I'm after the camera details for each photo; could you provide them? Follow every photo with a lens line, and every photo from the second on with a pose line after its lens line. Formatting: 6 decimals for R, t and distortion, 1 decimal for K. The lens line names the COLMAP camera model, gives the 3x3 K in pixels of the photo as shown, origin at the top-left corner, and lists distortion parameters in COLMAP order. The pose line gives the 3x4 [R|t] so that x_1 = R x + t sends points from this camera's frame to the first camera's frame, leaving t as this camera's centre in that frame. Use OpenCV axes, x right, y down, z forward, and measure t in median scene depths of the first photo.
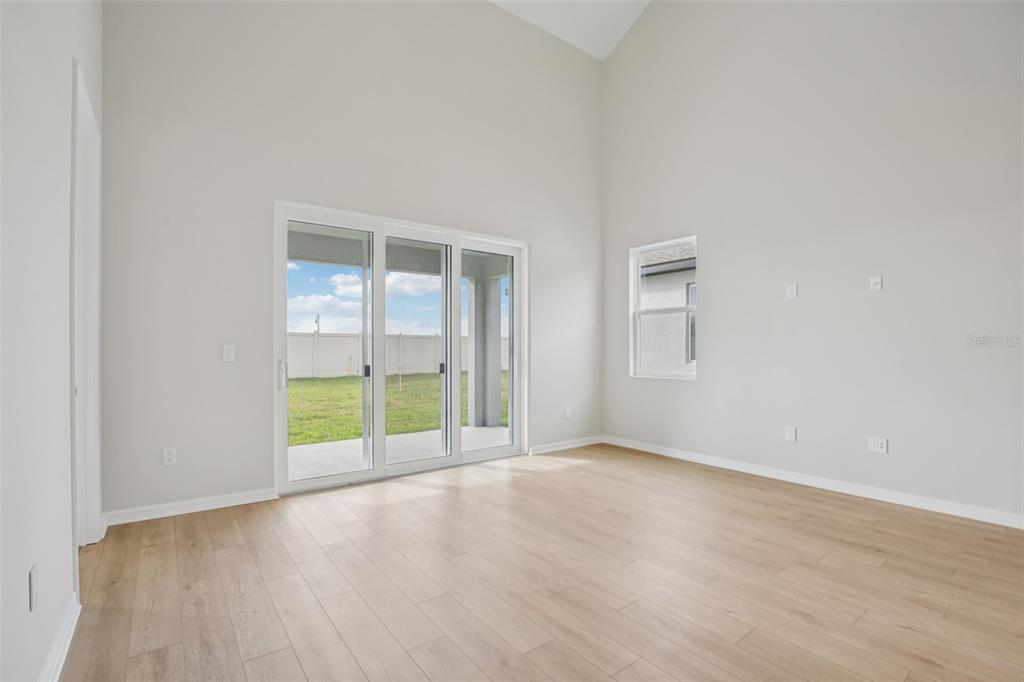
lens RADIAL K [[472.0, 0, 513.3], [0, 472.0, 348.6], [0, 0, 1]] dist [-0.026662, 0.000281]
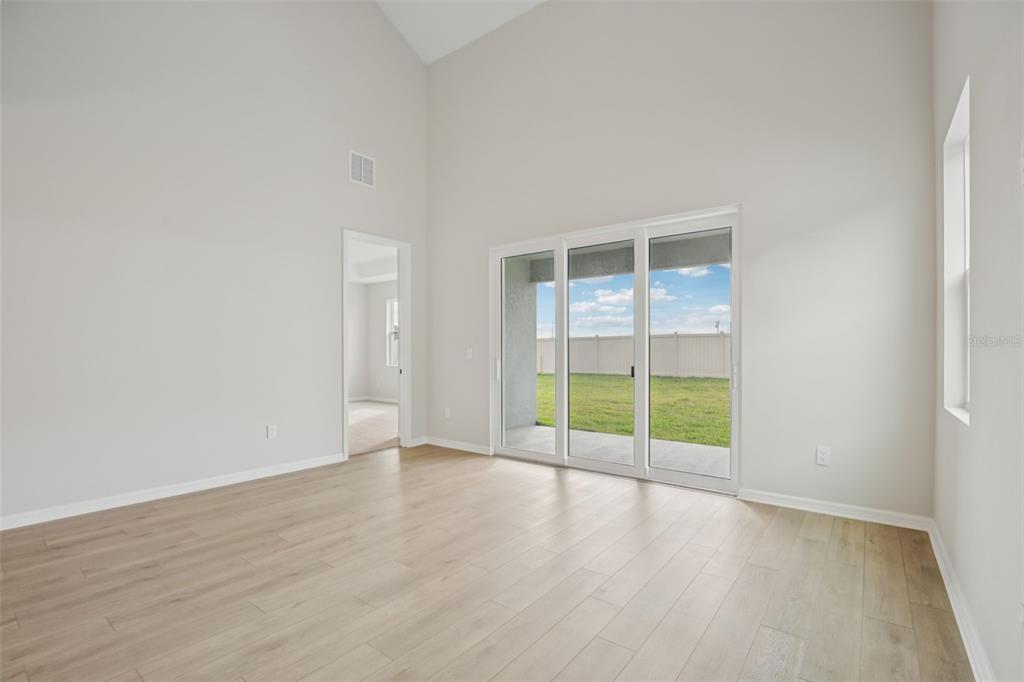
lens RADIAL K [[472.0, 0, 502.2], [0, 472.0, 342.2], [0, 0, 1]] dist [-0.026662, 0.000281]
pose [[0.241734, -0.015671, -0.970216, 0.699362], [0.004765, 0.999877, -0.014963, -0.003139], [0.970331, -0.001006, 0.241779, 0.520463]]
